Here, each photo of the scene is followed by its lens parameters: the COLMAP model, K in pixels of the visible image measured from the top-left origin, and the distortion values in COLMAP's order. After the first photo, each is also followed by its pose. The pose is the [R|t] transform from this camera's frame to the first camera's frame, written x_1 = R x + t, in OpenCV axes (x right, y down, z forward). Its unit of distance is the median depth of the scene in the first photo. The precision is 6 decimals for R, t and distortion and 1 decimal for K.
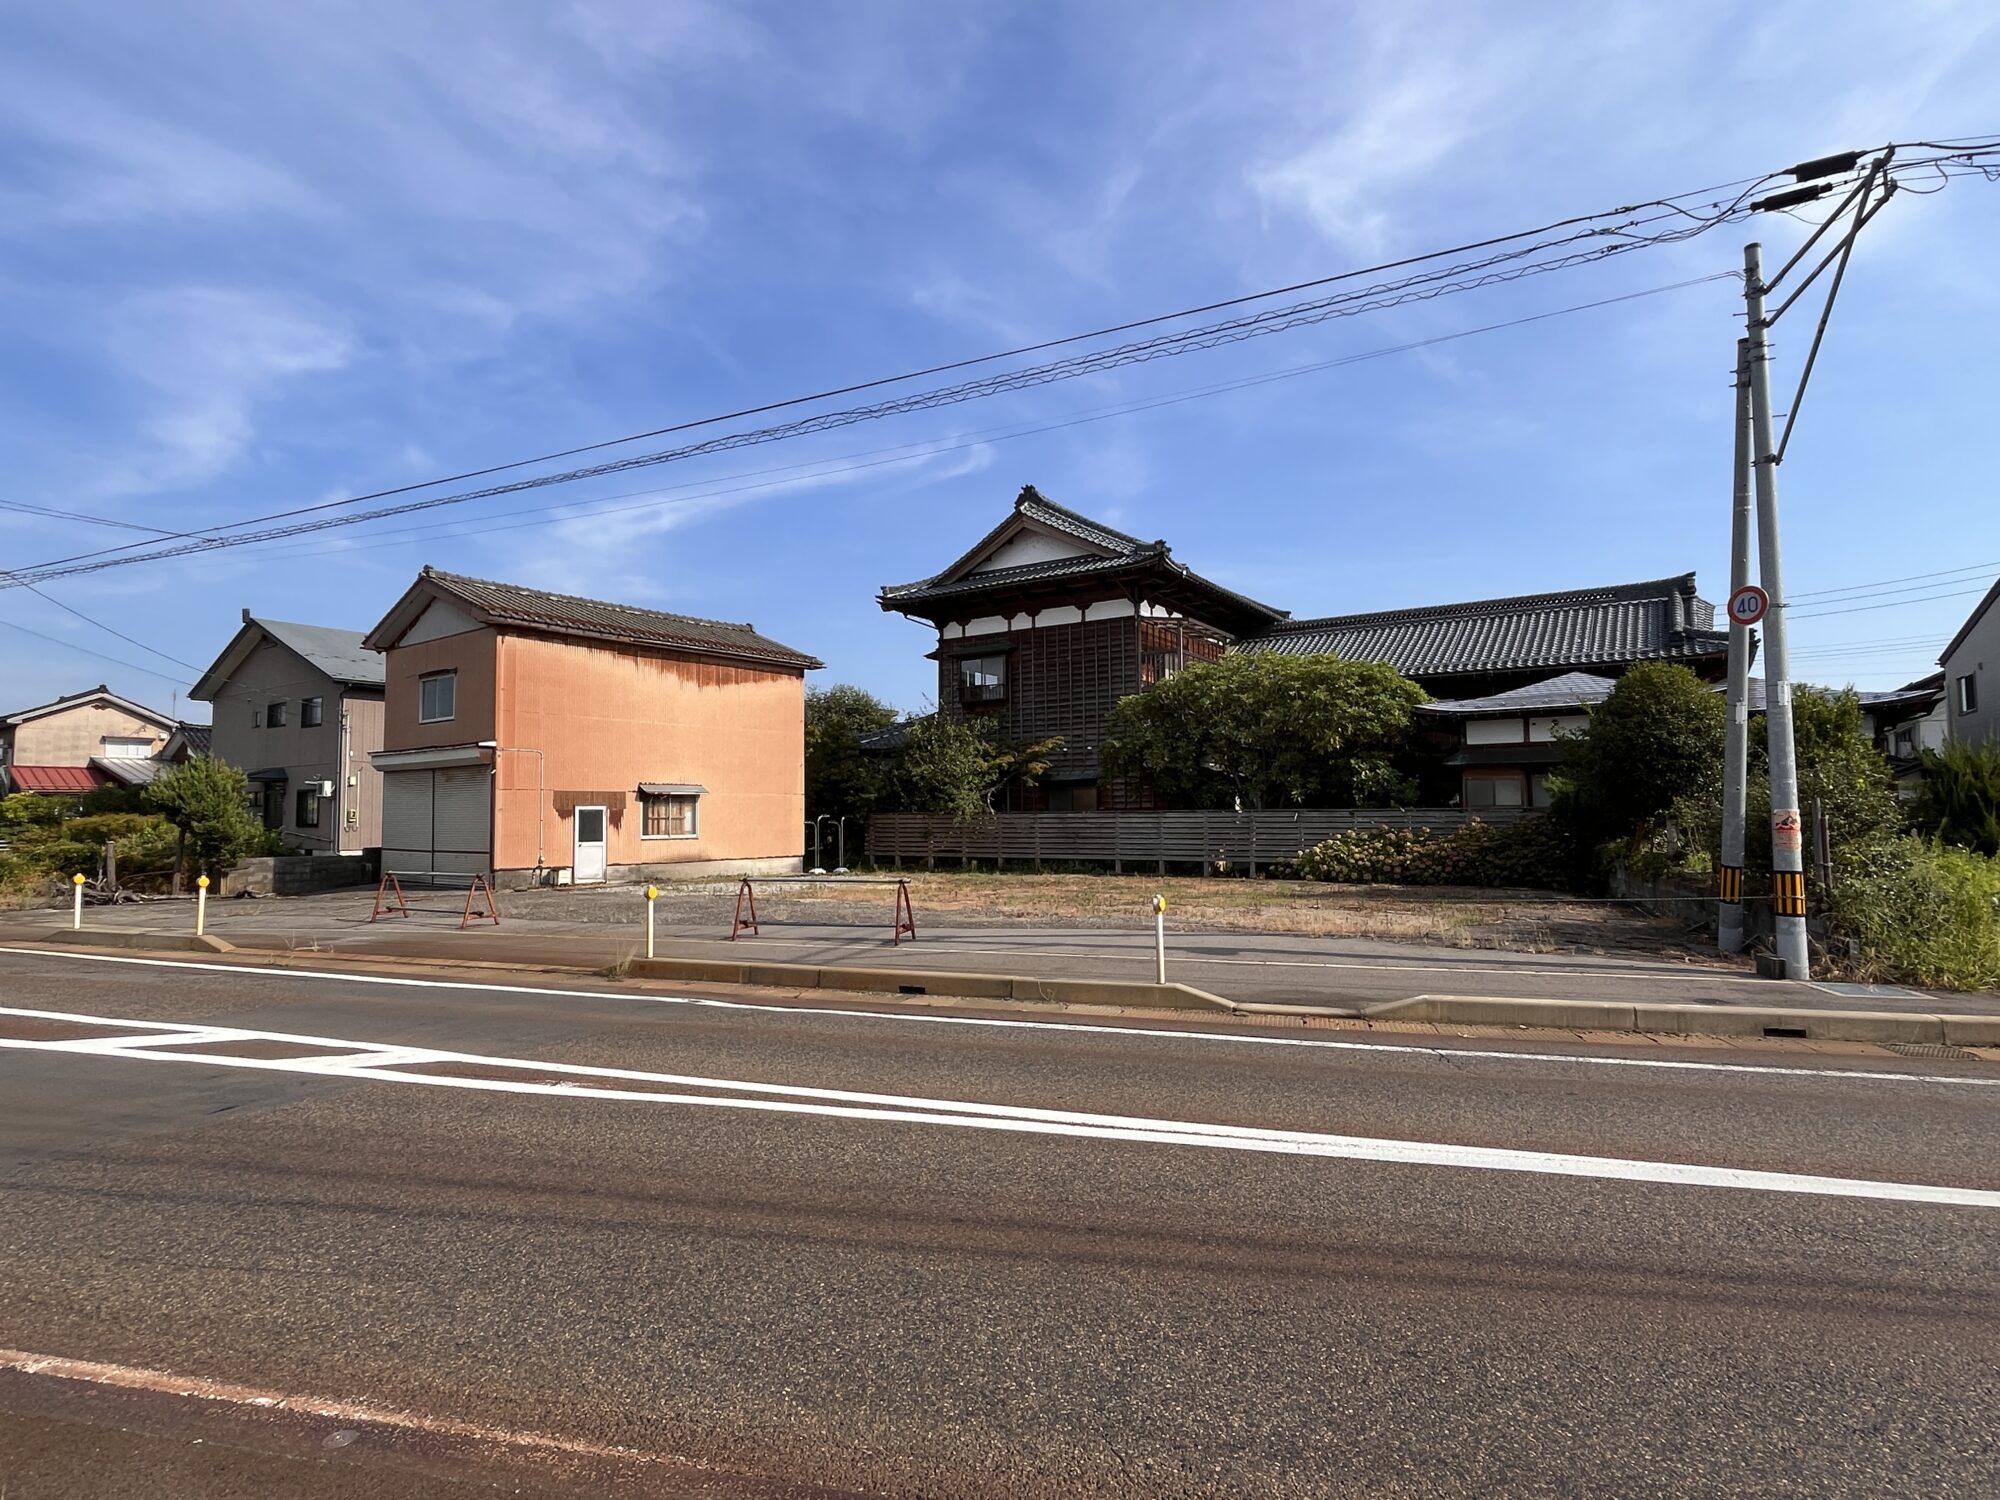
lens RADIAL K [[1043.1, 0, 991.8], [0, 1043.1, 753.5], [0, 0, 1]] dist [-0.000954, 0.000234]
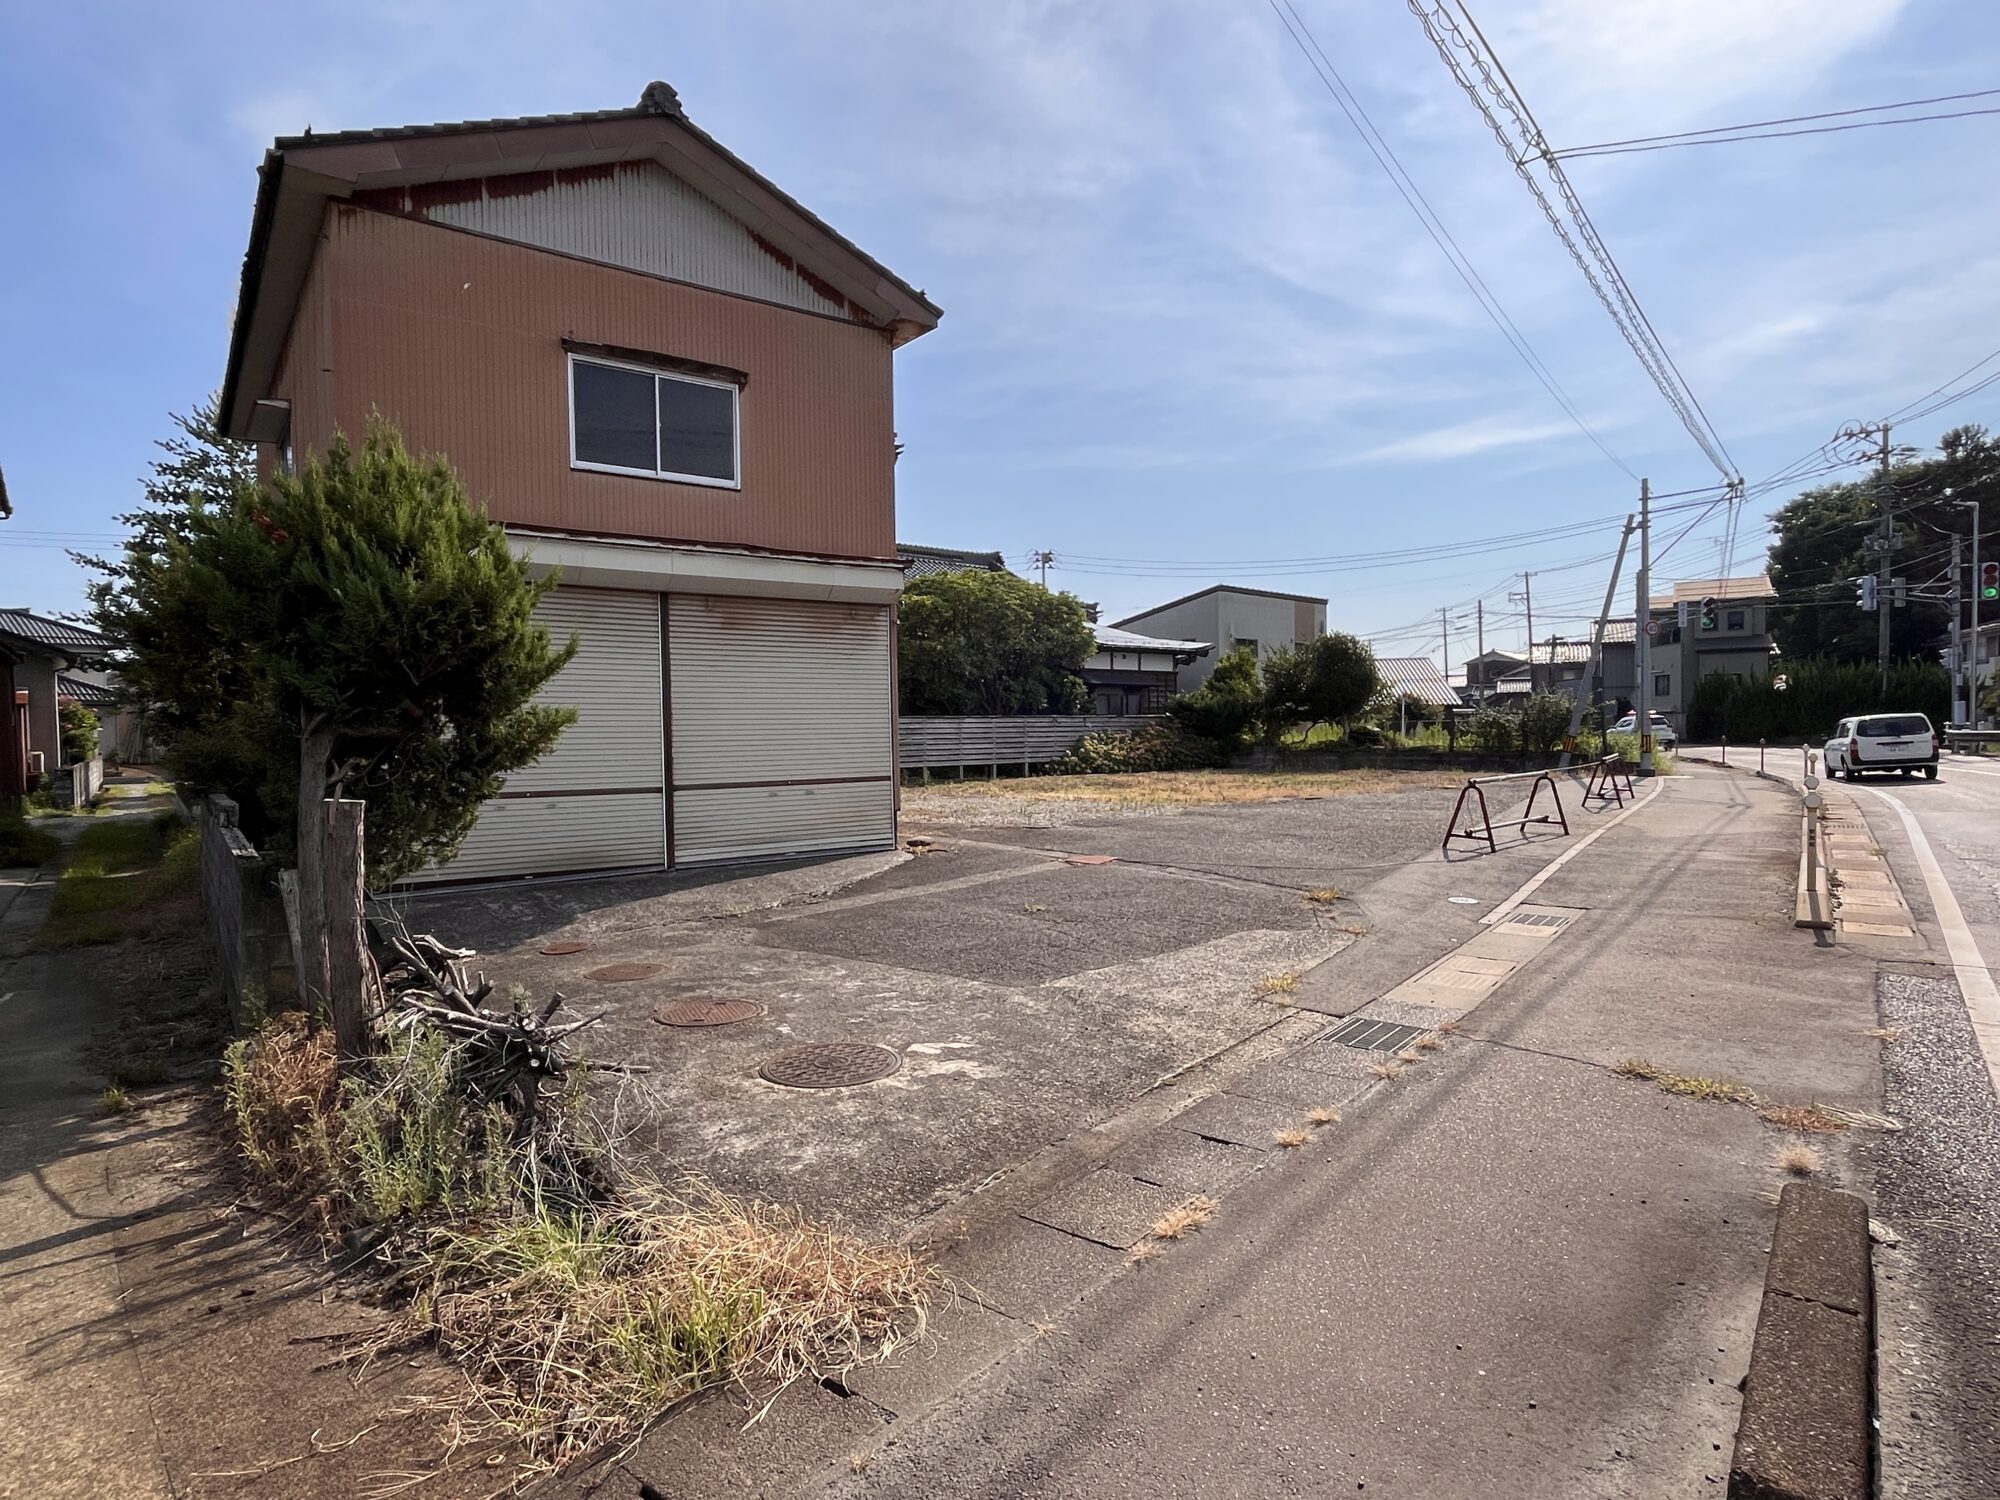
lens RADIAL K [[1081.9, 0, 985.0], [0, 1081.9, 752.4], [0, 0, 1]] dist [0.000516, 0.000132]
pose [[0.274823, -0.020330, 0.961280, -0.869226], [-0.045675, 0.998372, 0.034172, 0.054889], [-0.960409, -0.053298, 0.273447, 0.714165]]
